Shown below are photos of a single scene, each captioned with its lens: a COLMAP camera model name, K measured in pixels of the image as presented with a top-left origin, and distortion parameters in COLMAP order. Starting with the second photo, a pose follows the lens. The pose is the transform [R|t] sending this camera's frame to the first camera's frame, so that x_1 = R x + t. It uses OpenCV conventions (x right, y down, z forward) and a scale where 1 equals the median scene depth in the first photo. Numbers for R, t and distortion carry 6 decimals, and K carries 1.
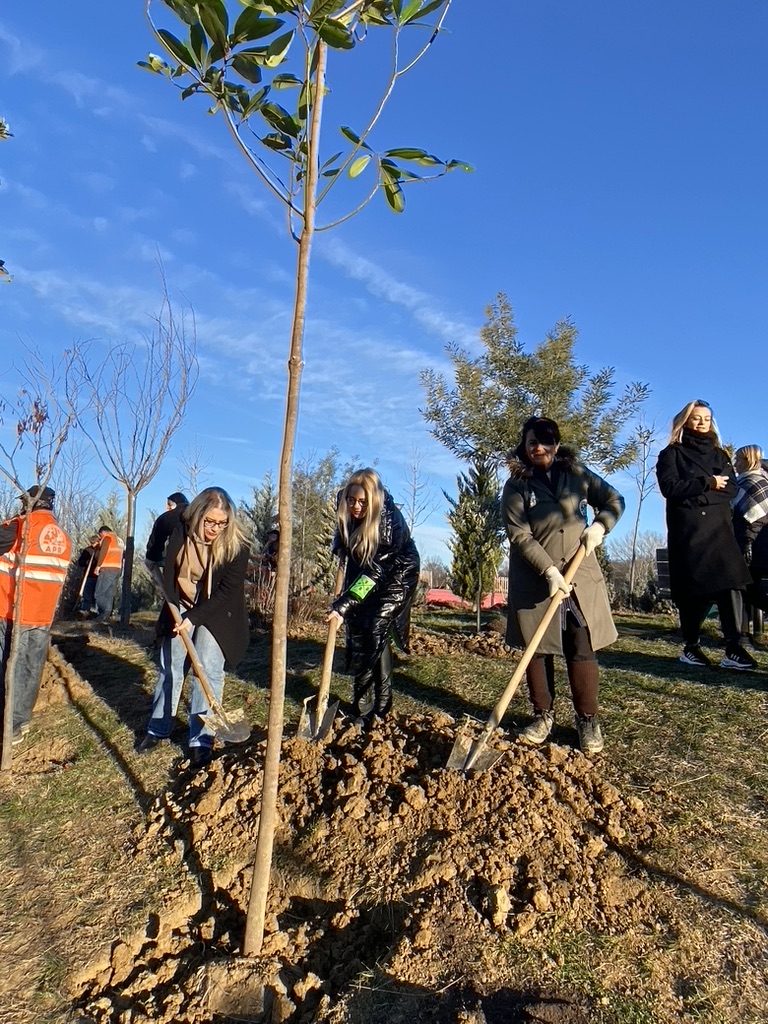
lens RADIAL K [[684.6, 0, 386.5], [0, 684.6, 511.6], [0, 0, 1]] dist [0.087424, -0.096806]
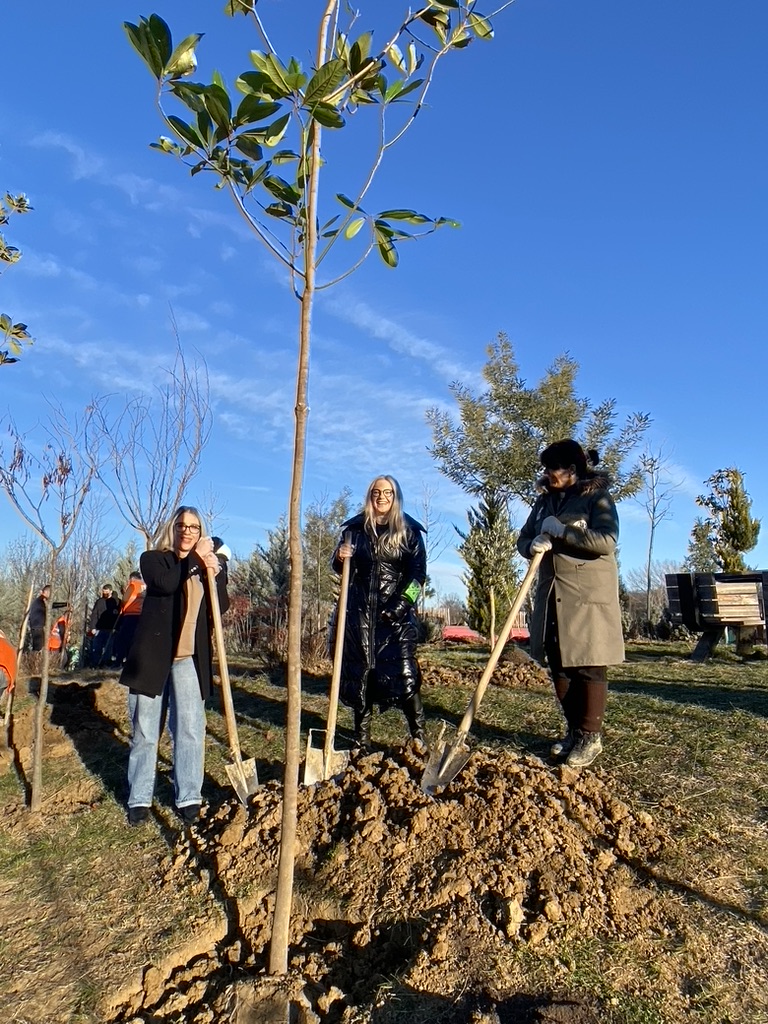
lens RADIAL K [[684.6, 0, 386.5], [0, 684.6, 511.6], [0, 0, 1]] dist [0.087424, -0.096806]
pose [[0.998984, -0.040398, -0.019978, 0.014149], [0.039195, 0.997584, -0.057352, 0.010279], [0.022246, 0.056511, 0.998154, -0.056723]]
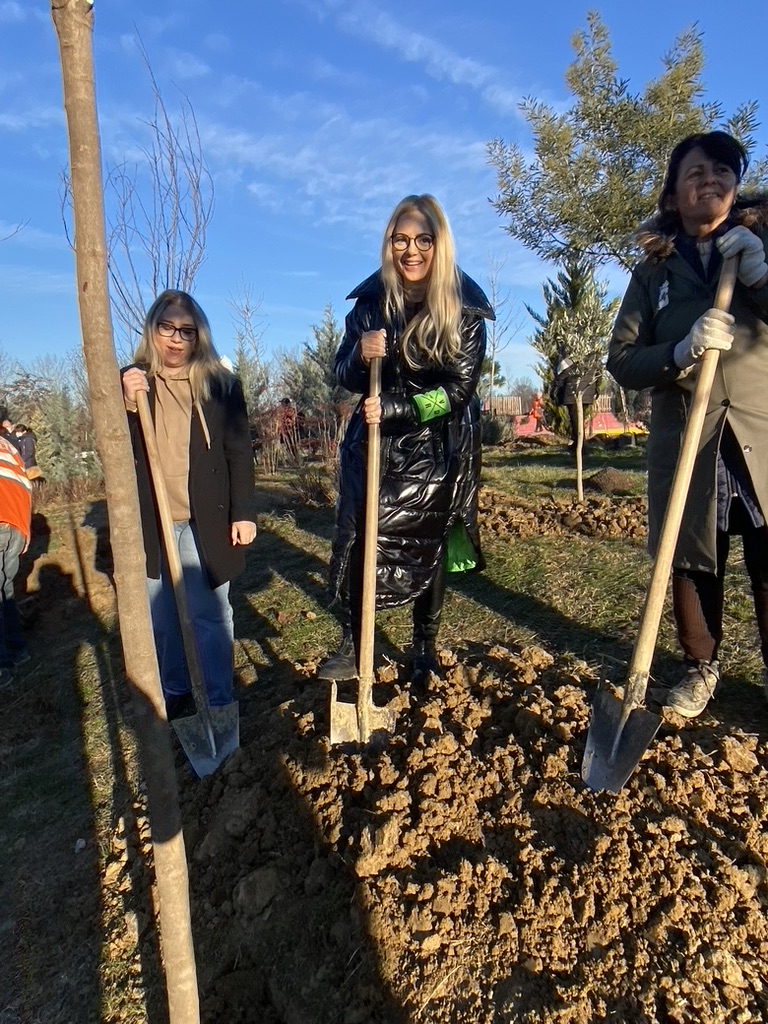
lens RADIAL K [[684.6, 0, 386.5], [0, 684.6, 511.6], [0, 0, 1]] dist [0.087424, -0.096806]
pose [[0.987742, -0.072098, -0.138448, 0.054561], [0.103593, 0.966242, 0.235894, -0.020092], [0.116767, -0.247344, 0.961866, 0.484290]]
